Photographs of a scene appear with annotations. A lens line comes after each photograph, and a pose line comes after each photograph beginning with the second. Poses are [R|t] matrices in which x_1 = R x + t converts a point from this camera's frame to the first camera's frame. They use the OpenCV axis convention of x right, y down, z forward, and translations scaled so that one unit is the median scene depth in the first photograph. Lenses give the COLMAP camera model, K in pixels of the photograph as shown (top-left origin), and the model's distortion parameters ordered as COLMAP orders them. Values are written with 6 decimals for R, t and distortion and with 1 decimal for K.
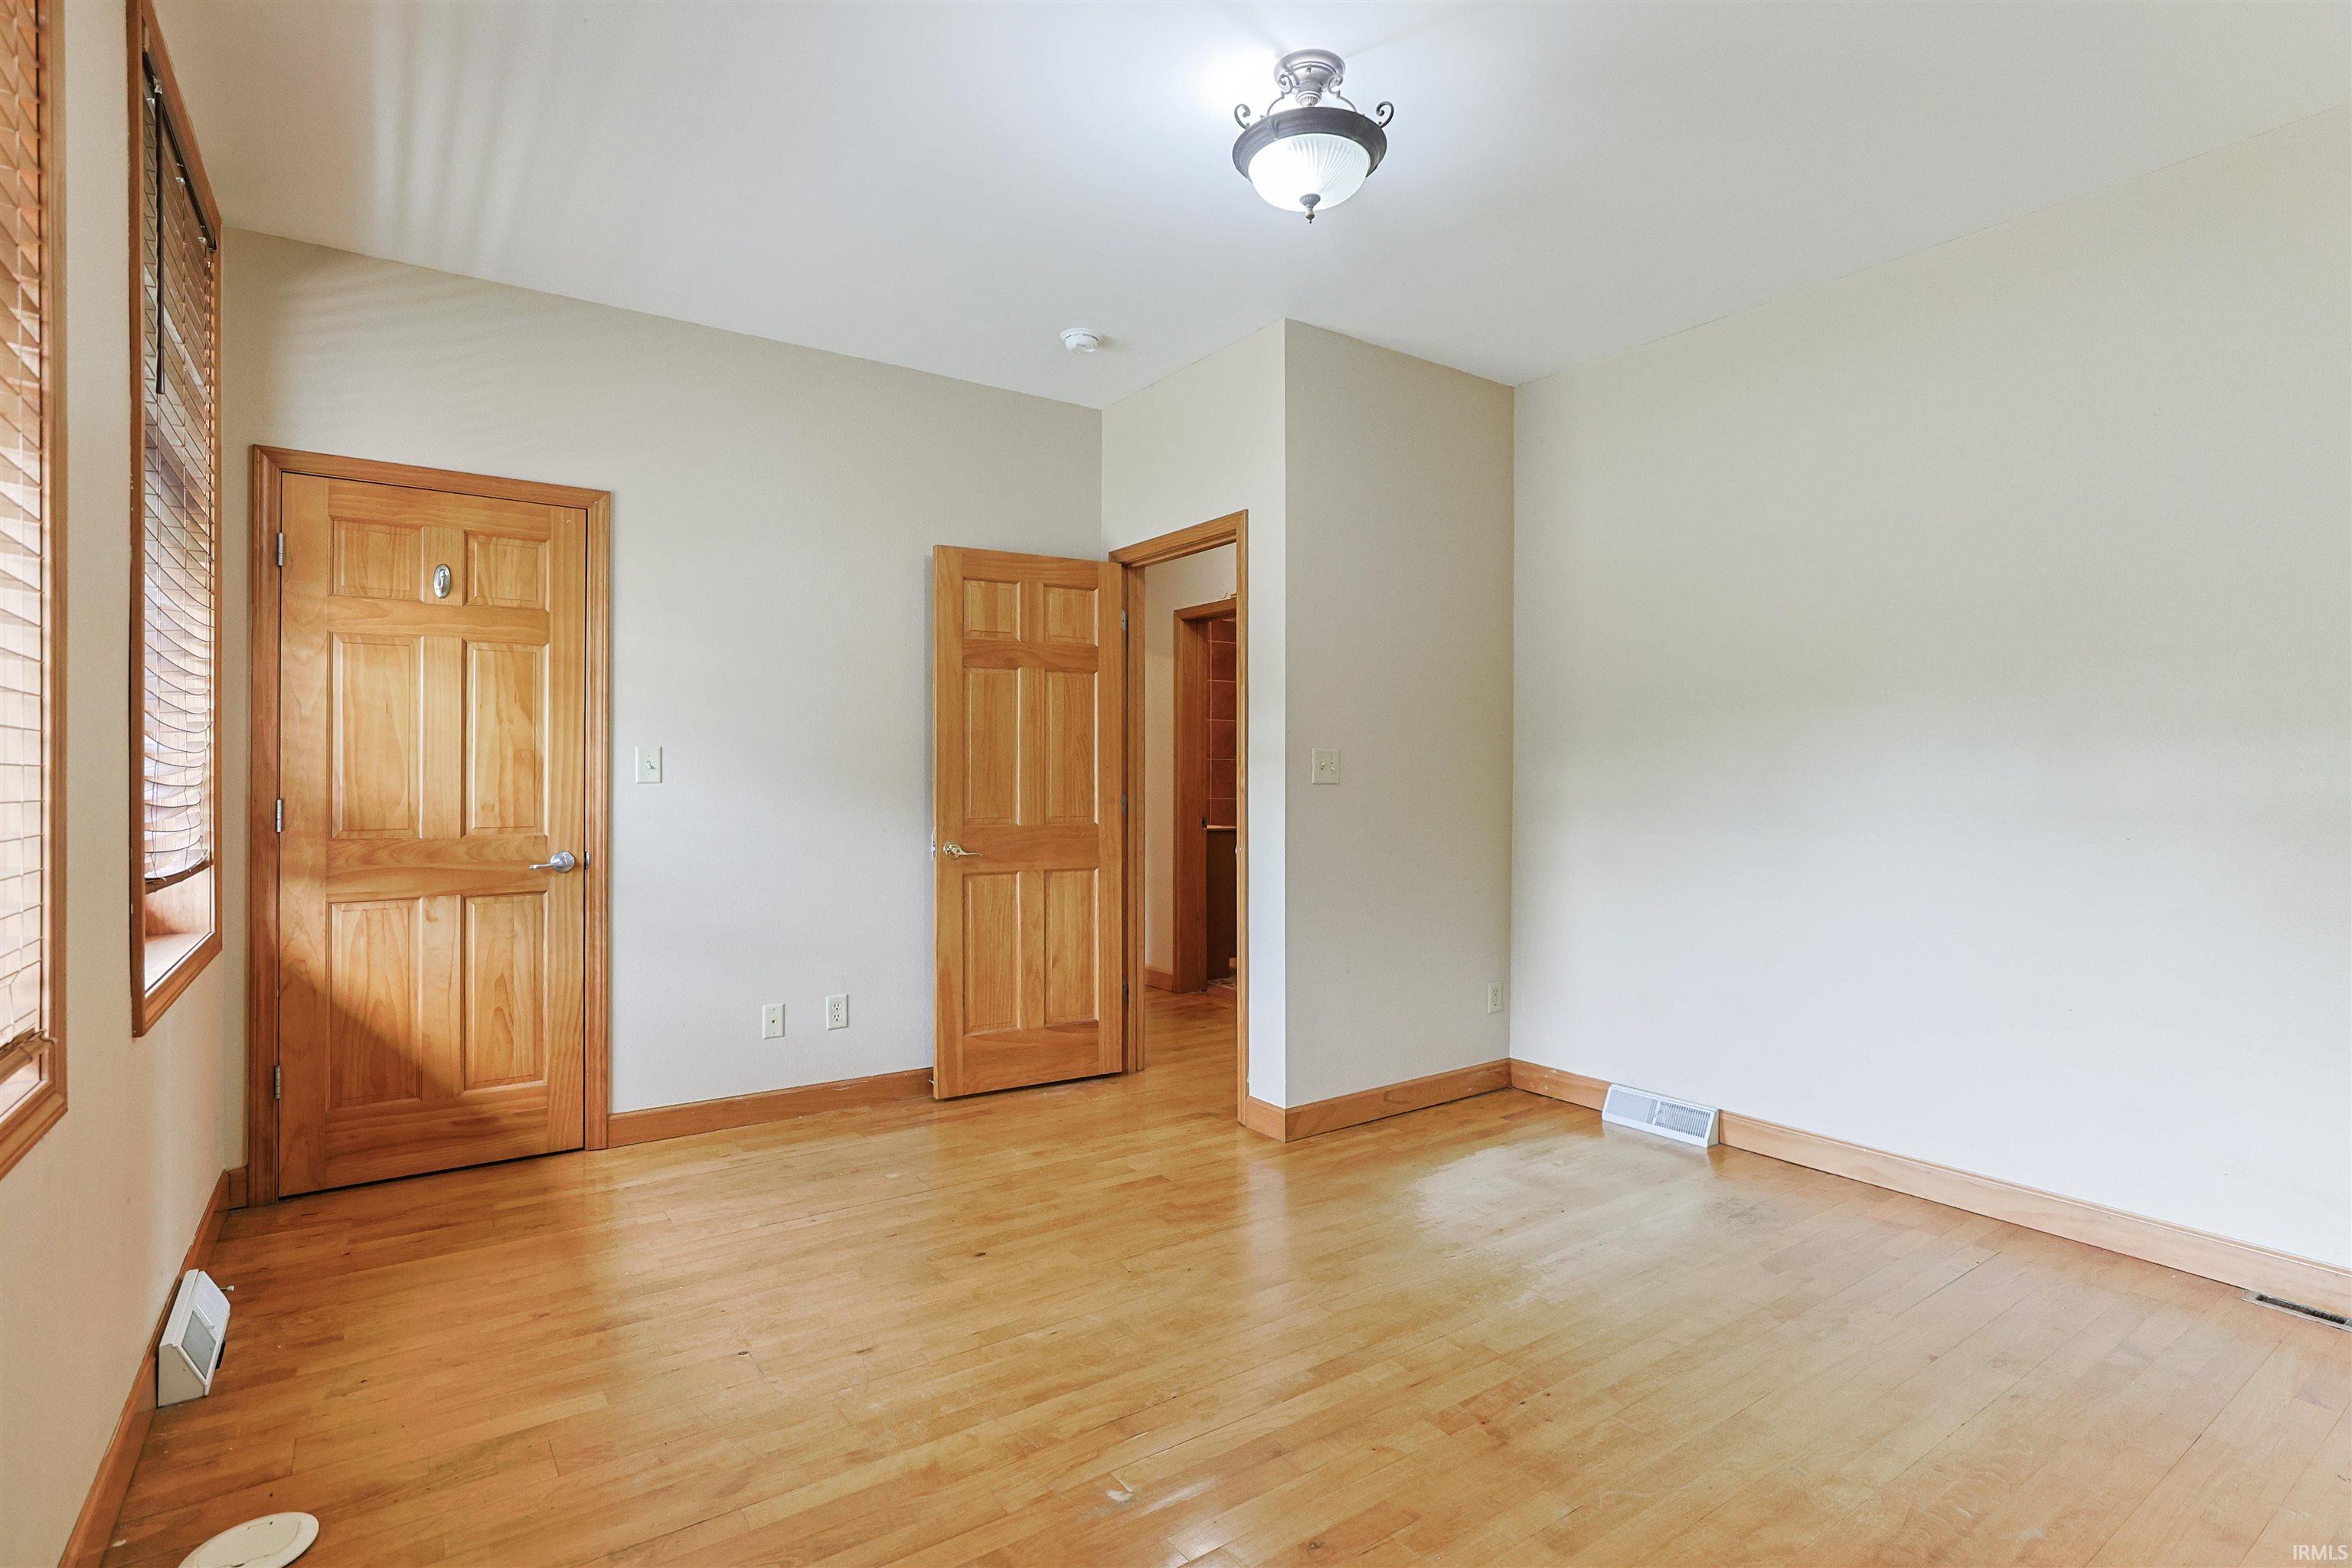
lens RADIAL K [[1142.7, 0, 1182.9], [0, 1142.7, 772.8], [0, 0, 1]] dist [-0.019767, 0.011418]
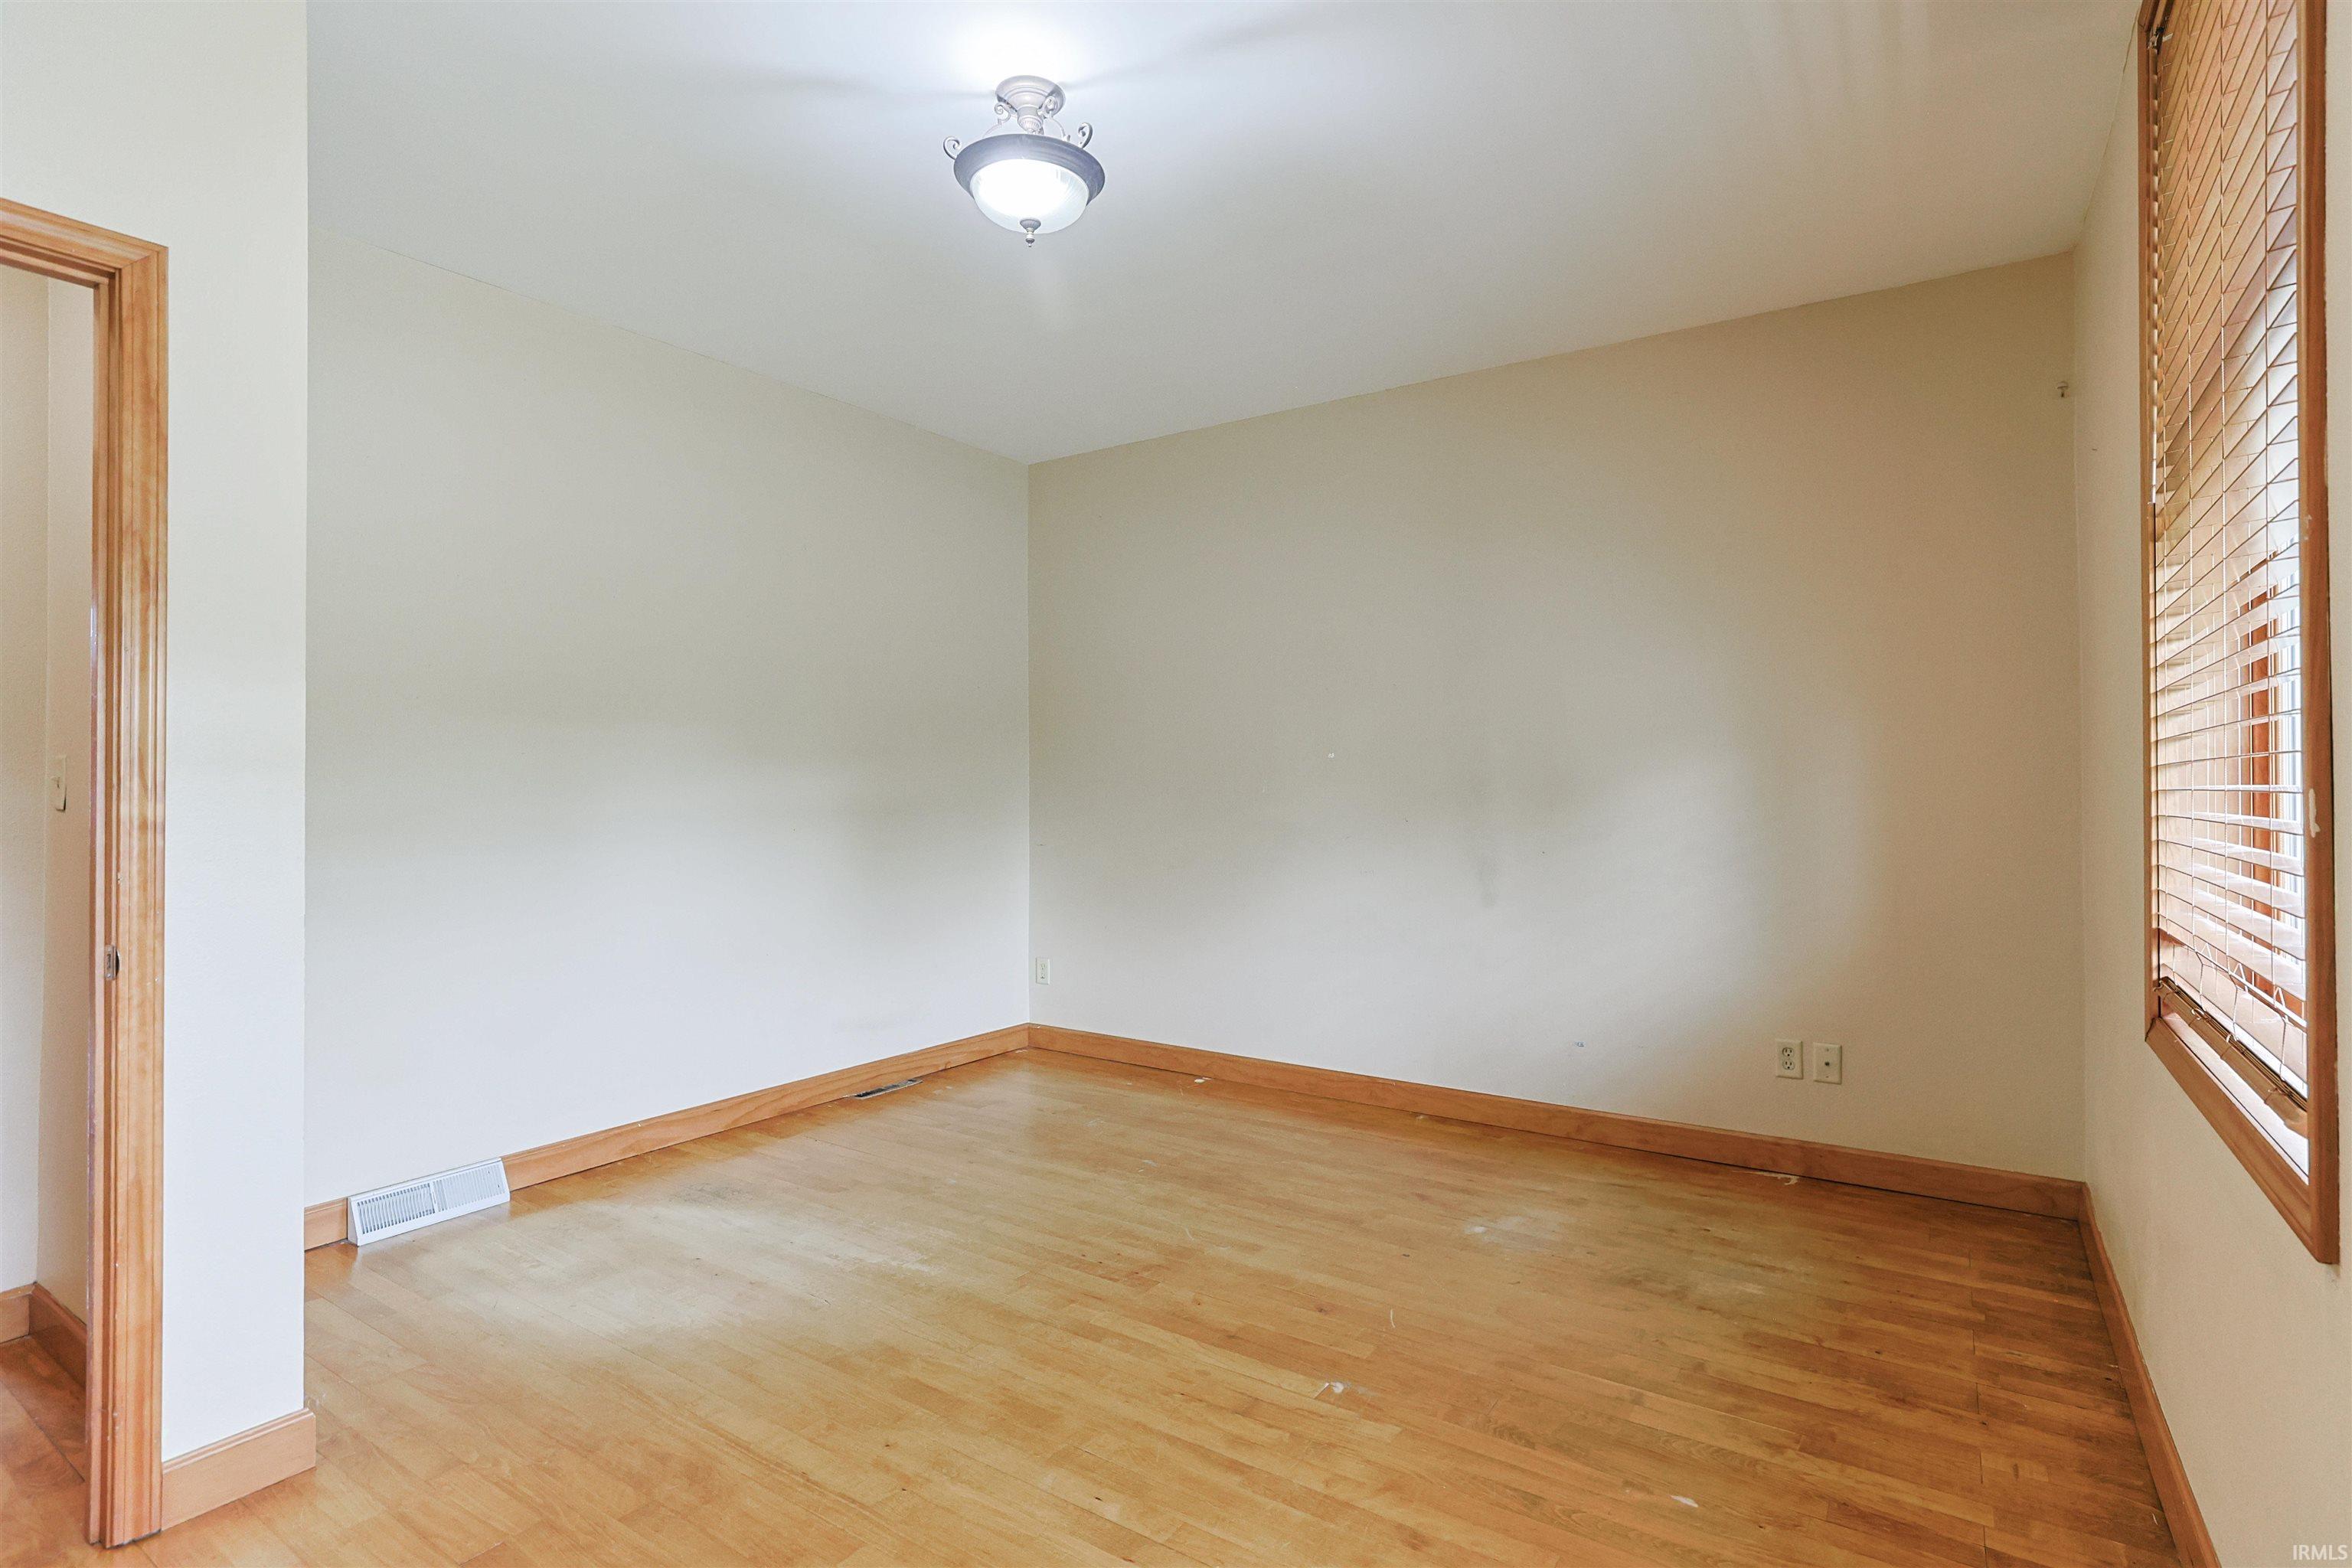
lens RADIAL K [[1167.7, 0, 1198.3], [0, 1167.7, 778.2], [0, 0, 1]] dist [-0.018802, 0.000096]
pose [[-0.367751, -0.000065, 0.929924, -0.631016], [0.000140, 1.000000, 0.000125, -0.007265], [-0.929924, 0.000177, -0.367751, 0.872504]]
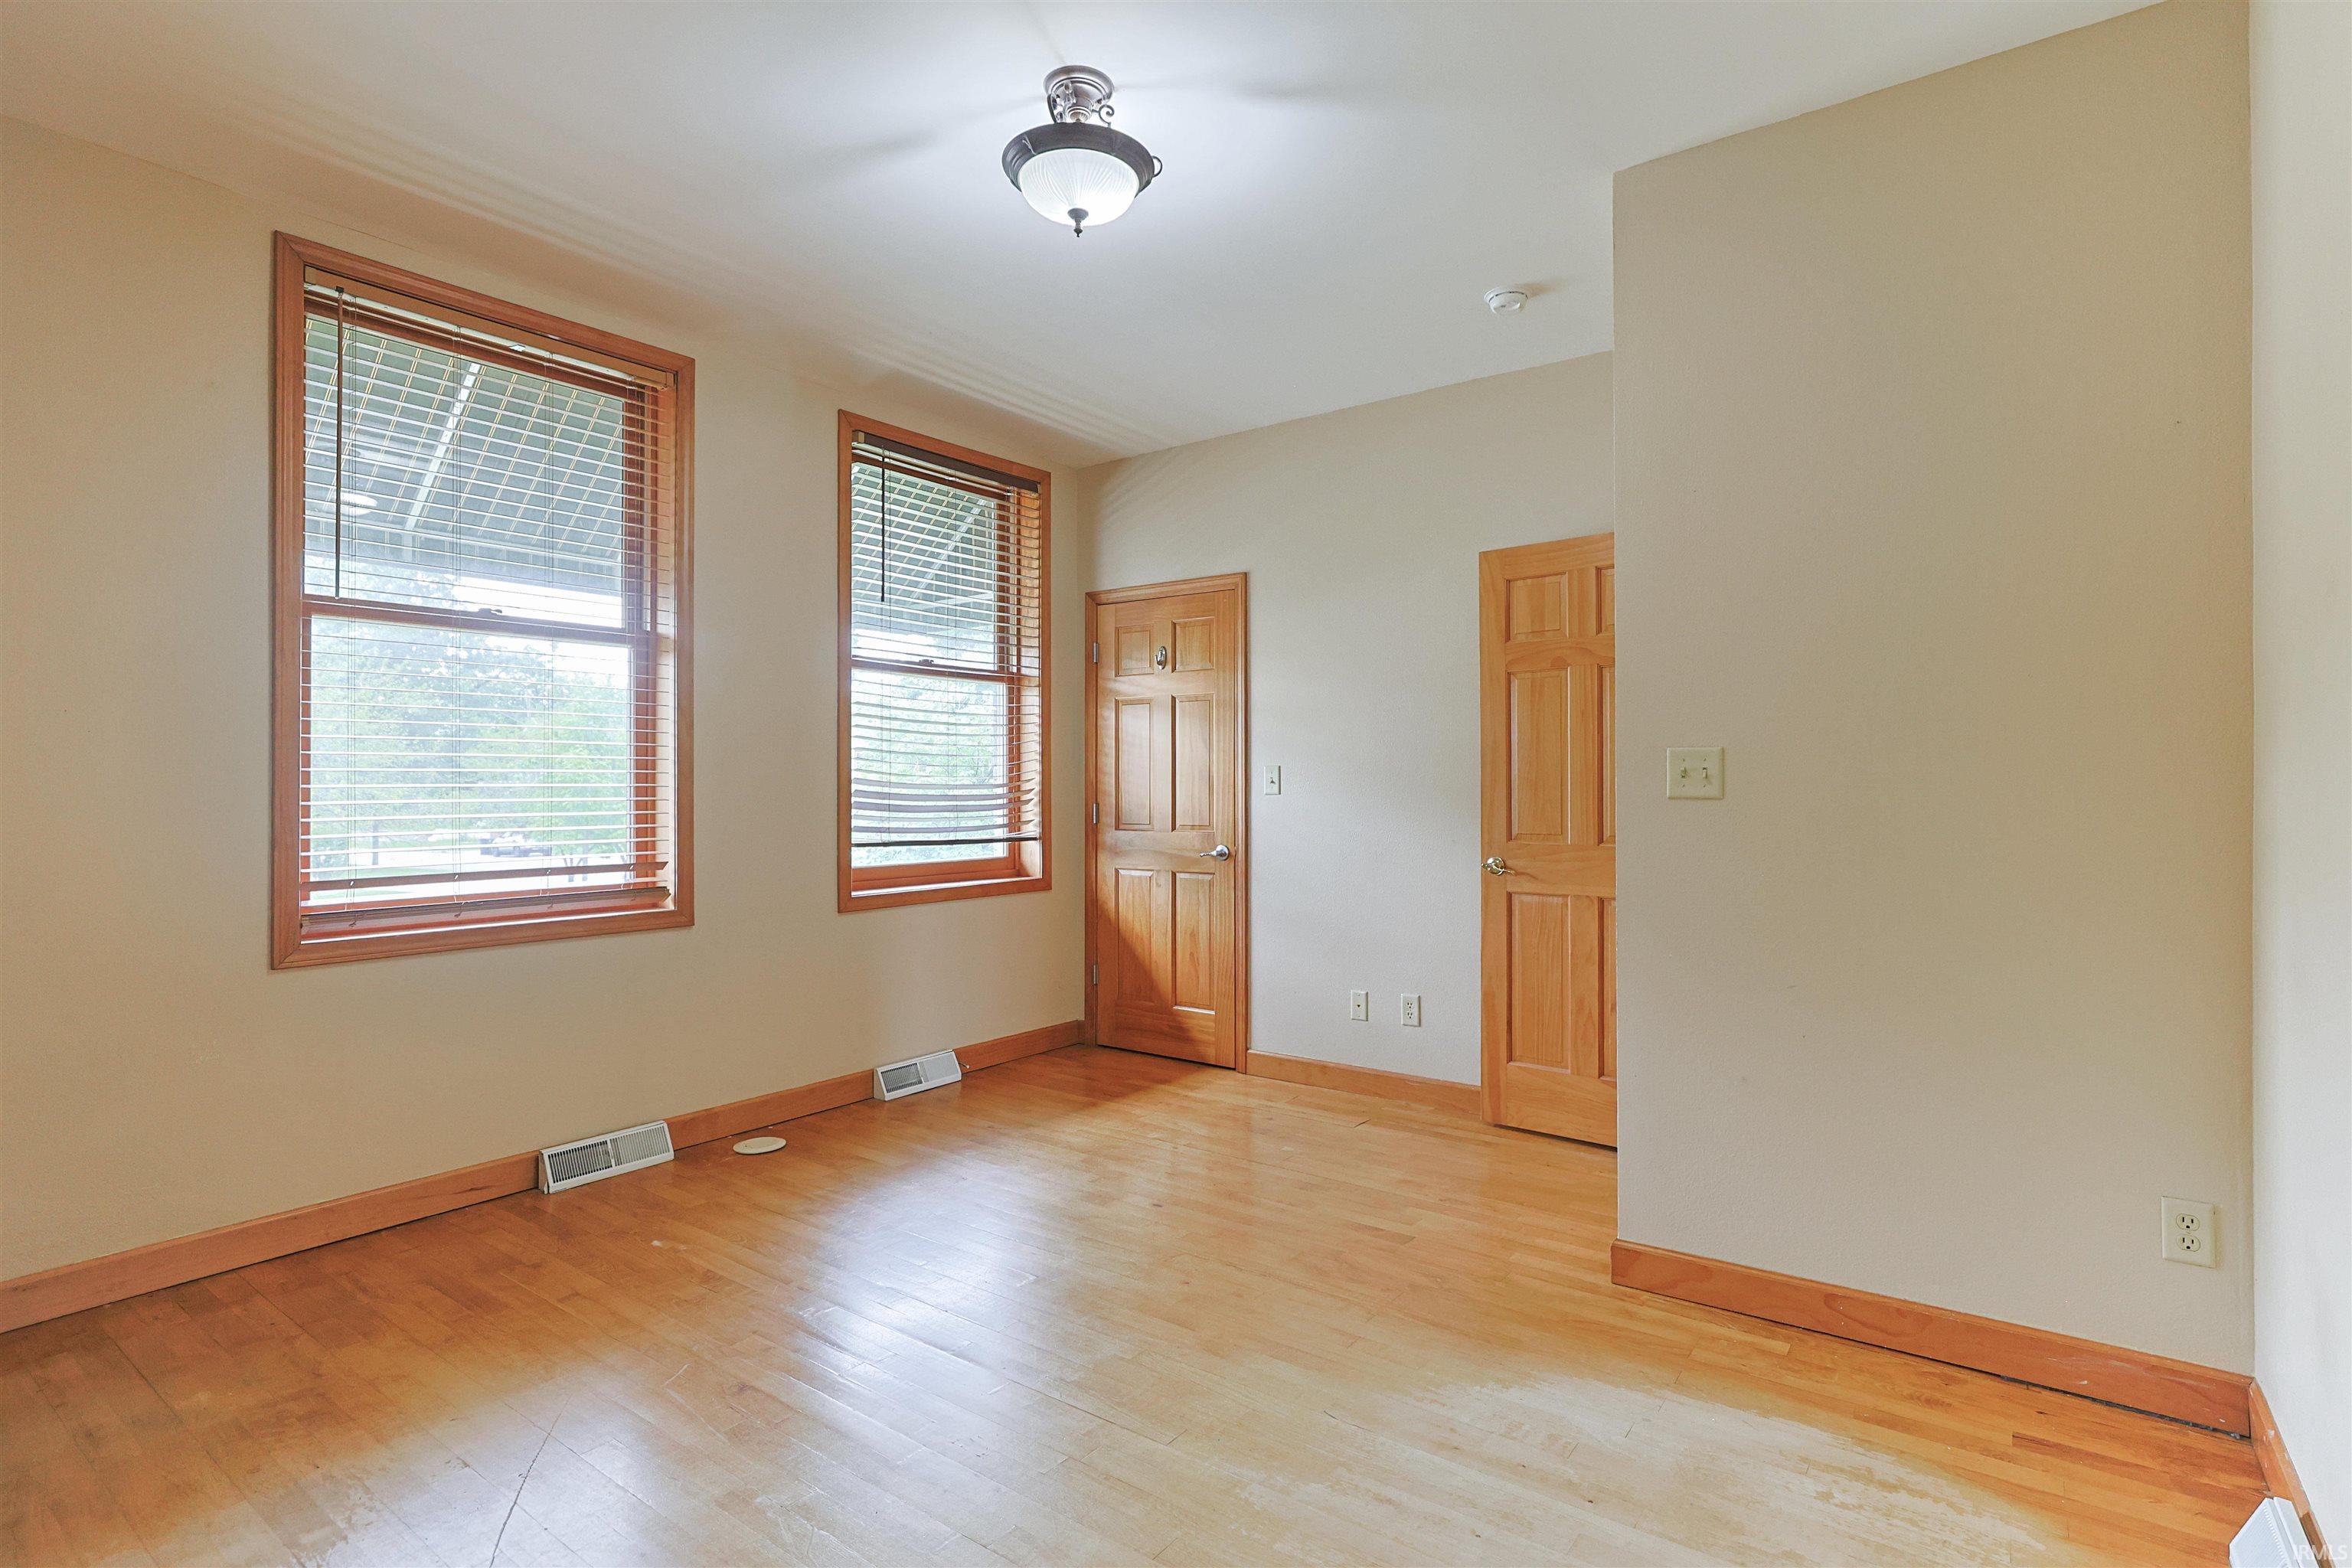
lens RADIAL K [[1142.7, 0, 1182.9], [0, 1142.7, 772.8], [0, 0, 1]] dist [-0.019767, 0.011418]
pose [[0.320410, -0.015824, -0.947147, 0.761485], [0.001875, 0.999869, -0.016071, 0.005666], [0.947277, 0.003374, 0.320397, 0.540981]]
